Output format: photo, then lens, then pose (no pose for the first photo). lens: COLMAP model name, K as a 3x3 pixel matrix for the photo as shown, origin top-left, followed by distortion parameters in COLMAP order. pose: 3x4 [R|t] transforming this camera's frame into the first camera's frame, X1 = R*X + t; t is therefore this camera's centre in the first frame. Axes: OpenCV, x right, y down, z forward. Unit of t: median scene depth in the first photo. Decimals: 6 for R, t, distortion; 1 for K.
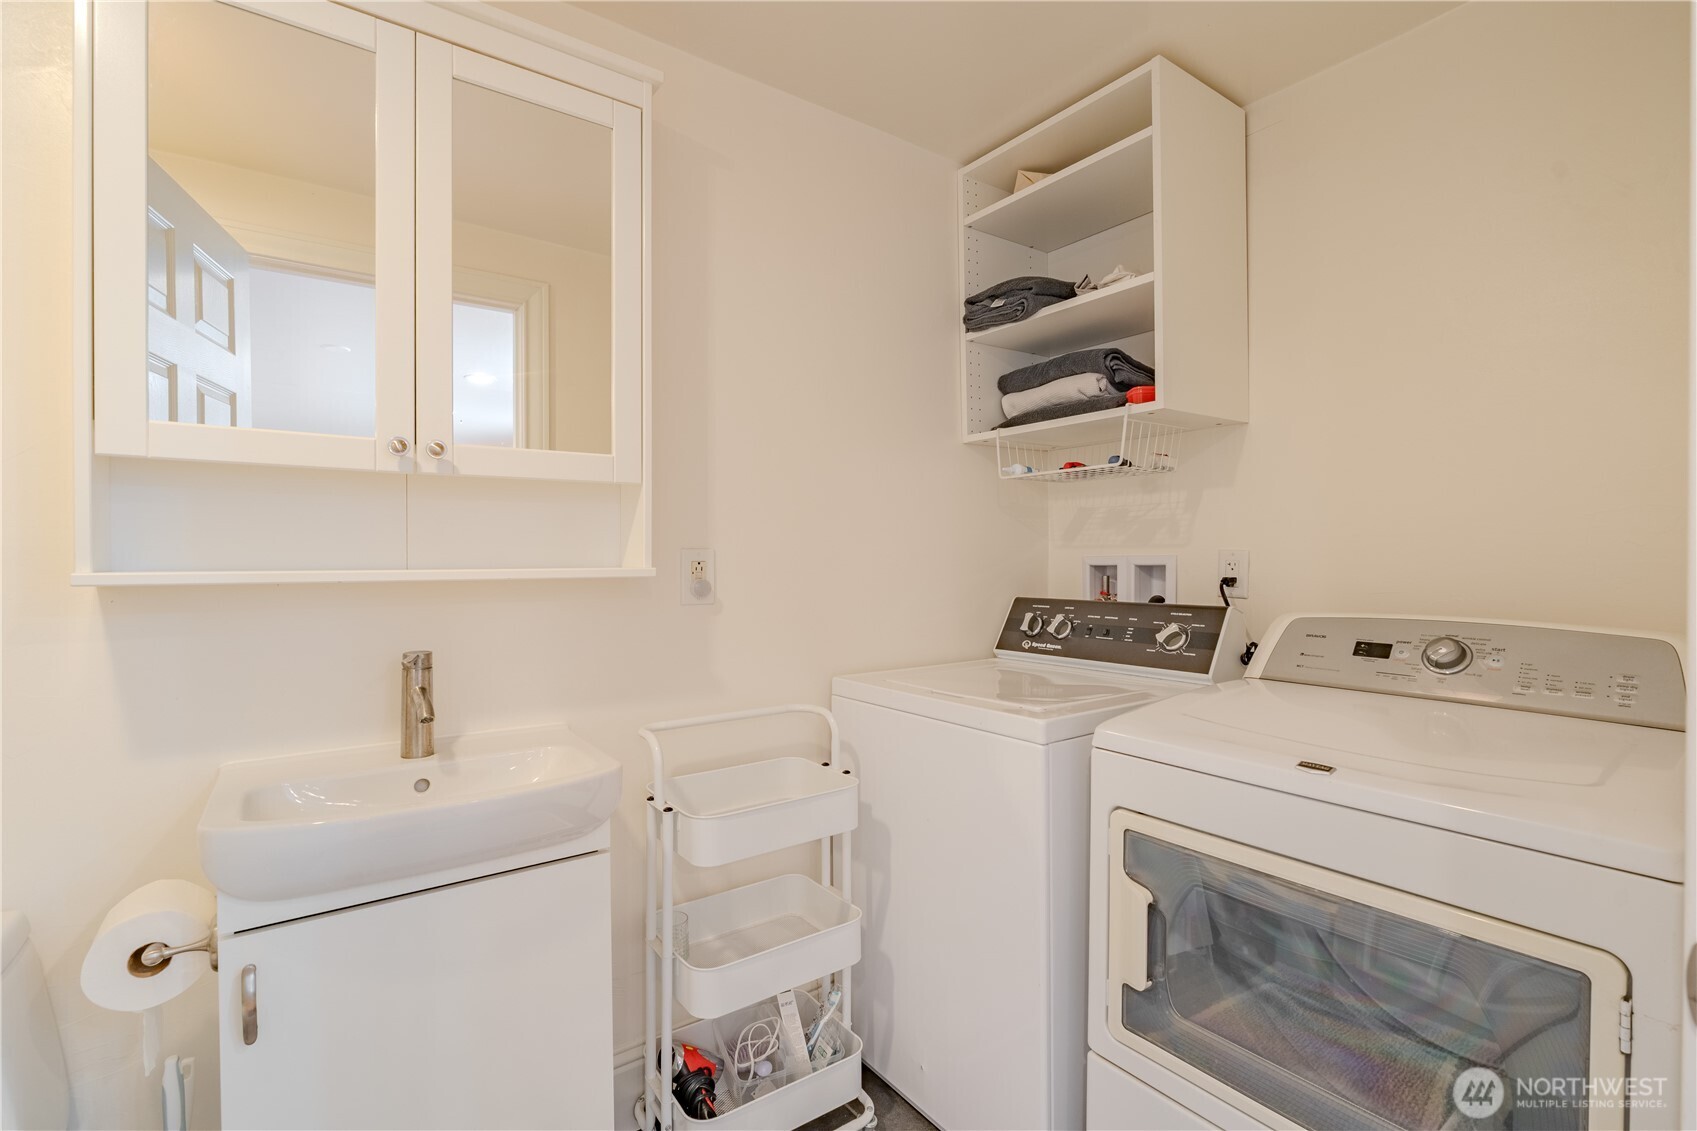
lens RADIAL K [[761.3, 0, 848.5], [0, 761.3, 565.5], [0, 0, 1]] dist [-0.005975, -0.000437]
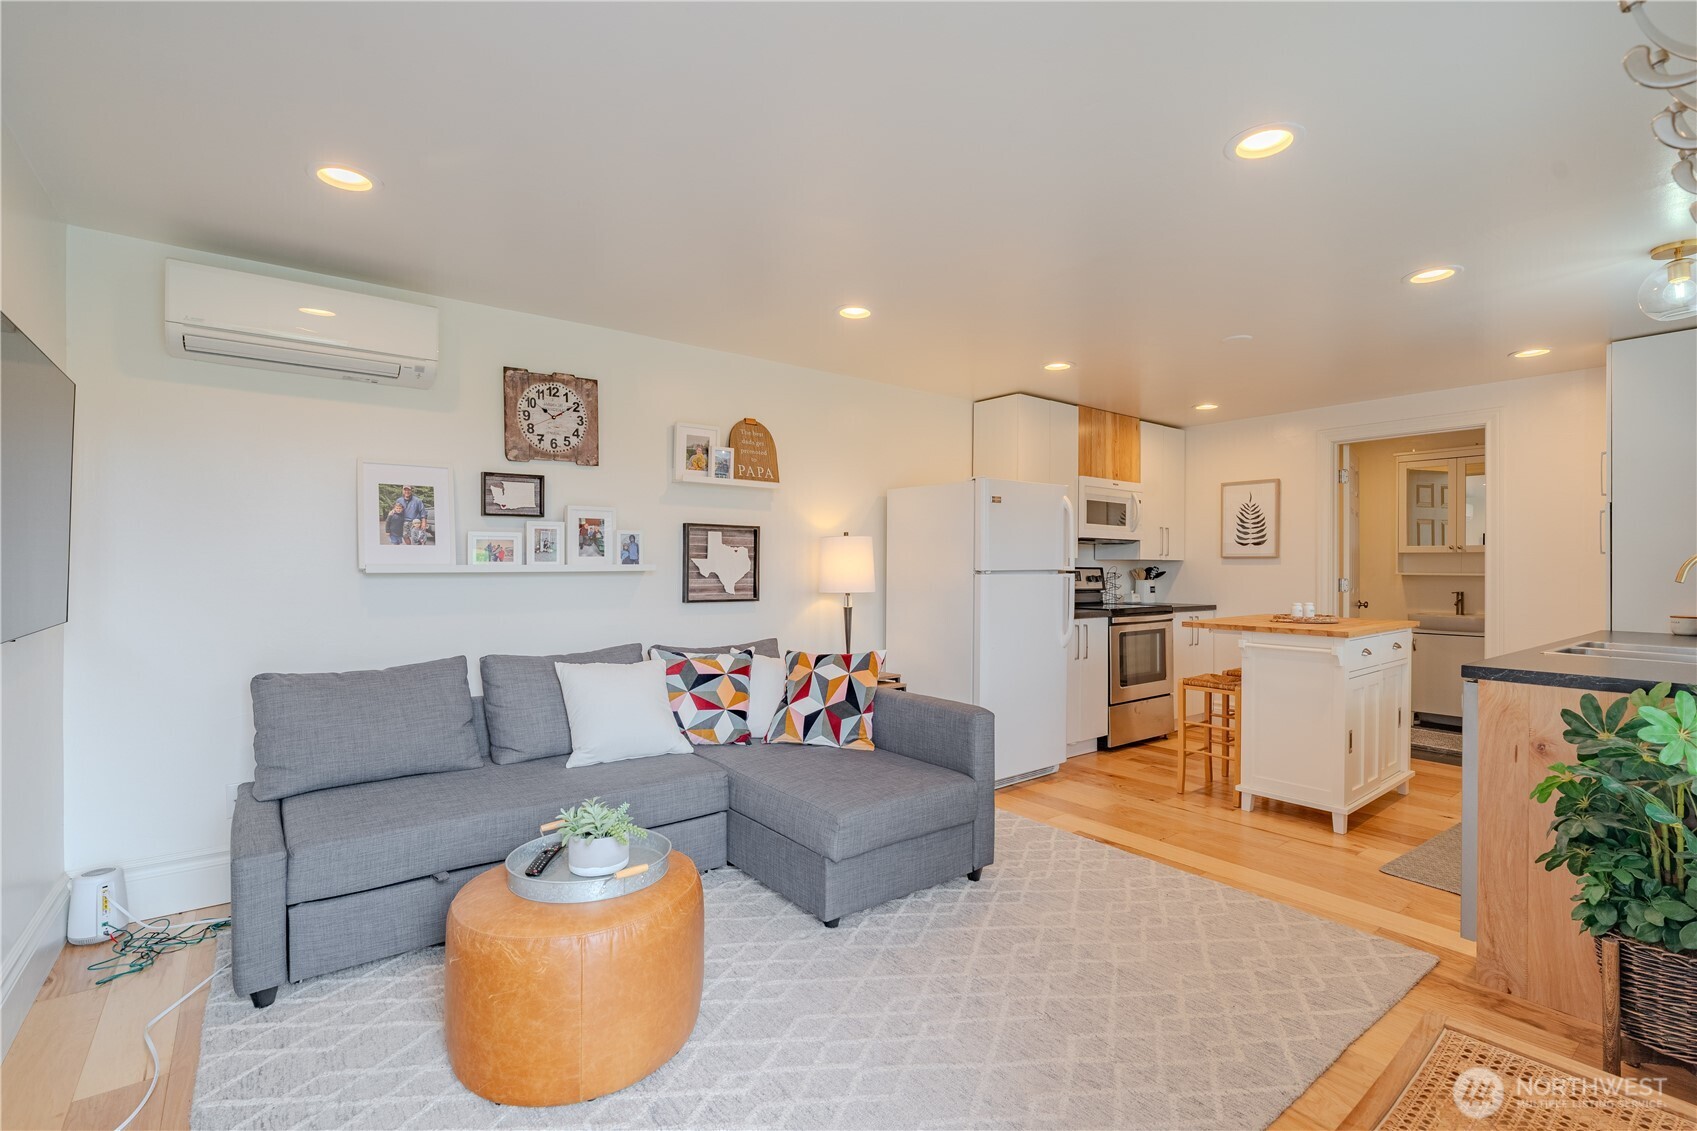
lens RADIAL K [[761.3, 0, 848.5], [0, 761.3, 565.5], [0, 0, 1]] dist [-0.005975, -0.000437]
pose [[0.021453, 0.000205, -0.999770, 3.892693], [-0.016896, 0.999857, -0.000157, 0.022215], [0.999627, 0.016895, 0.021454, -2.762976]]
